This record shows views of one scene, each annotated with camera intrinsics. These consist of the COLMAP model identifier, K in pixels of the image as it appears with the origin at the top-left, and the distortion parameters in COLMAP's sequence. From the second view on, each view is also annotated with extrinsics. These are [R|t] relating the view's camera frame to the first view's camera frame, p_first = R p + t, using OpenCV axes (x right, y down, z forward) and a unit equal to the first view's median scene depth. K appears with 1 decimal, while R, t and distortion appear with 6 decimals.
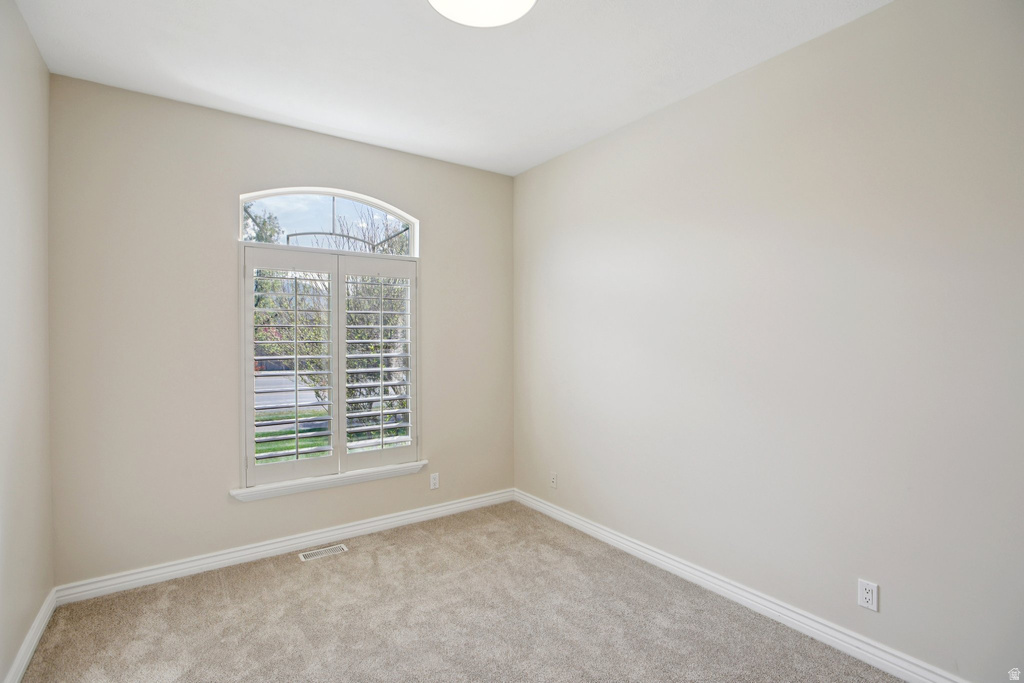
lens RADIAL K [[482.2, 0, 509.6], [0, 482.2, 337.7], [0, 0, 1]] dist [-0.052602, 0.023439]
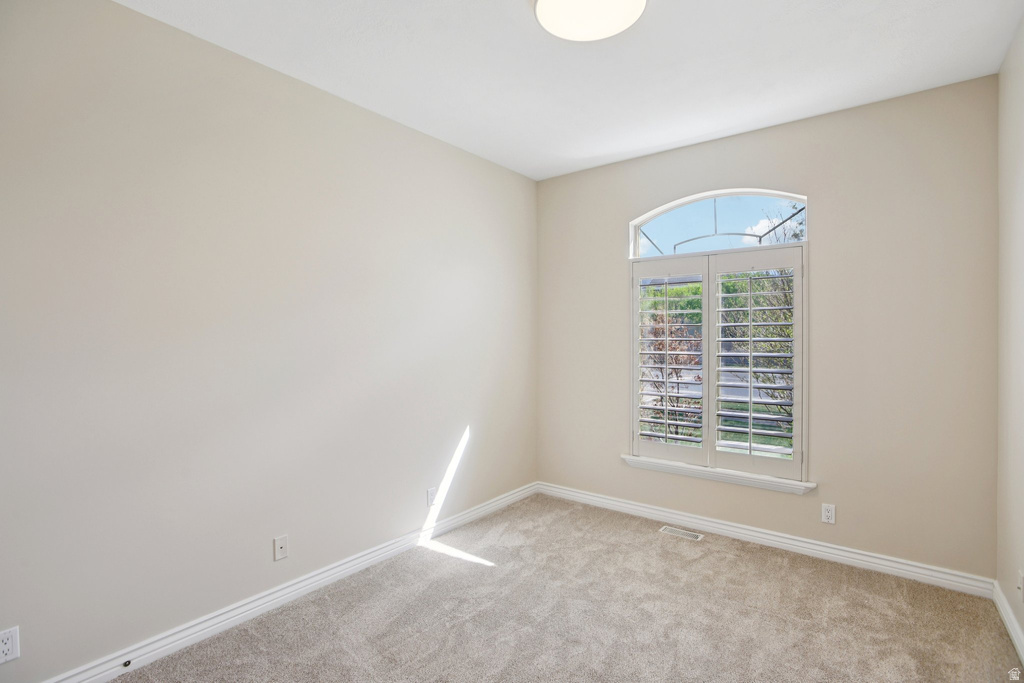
lens RADIAL K [[482.2, 0, 509.6], [0, 482.2, 337.7], [0, 0, 1]] dist [-0.052602, 0.023439]
pose [[0.289875, 0.006890, -0.957040, 0.480369], [0.000143, 0.999974, 0.007243, -0.002830], [0.957065, -0.002236, 0.289866, 0.278403]]
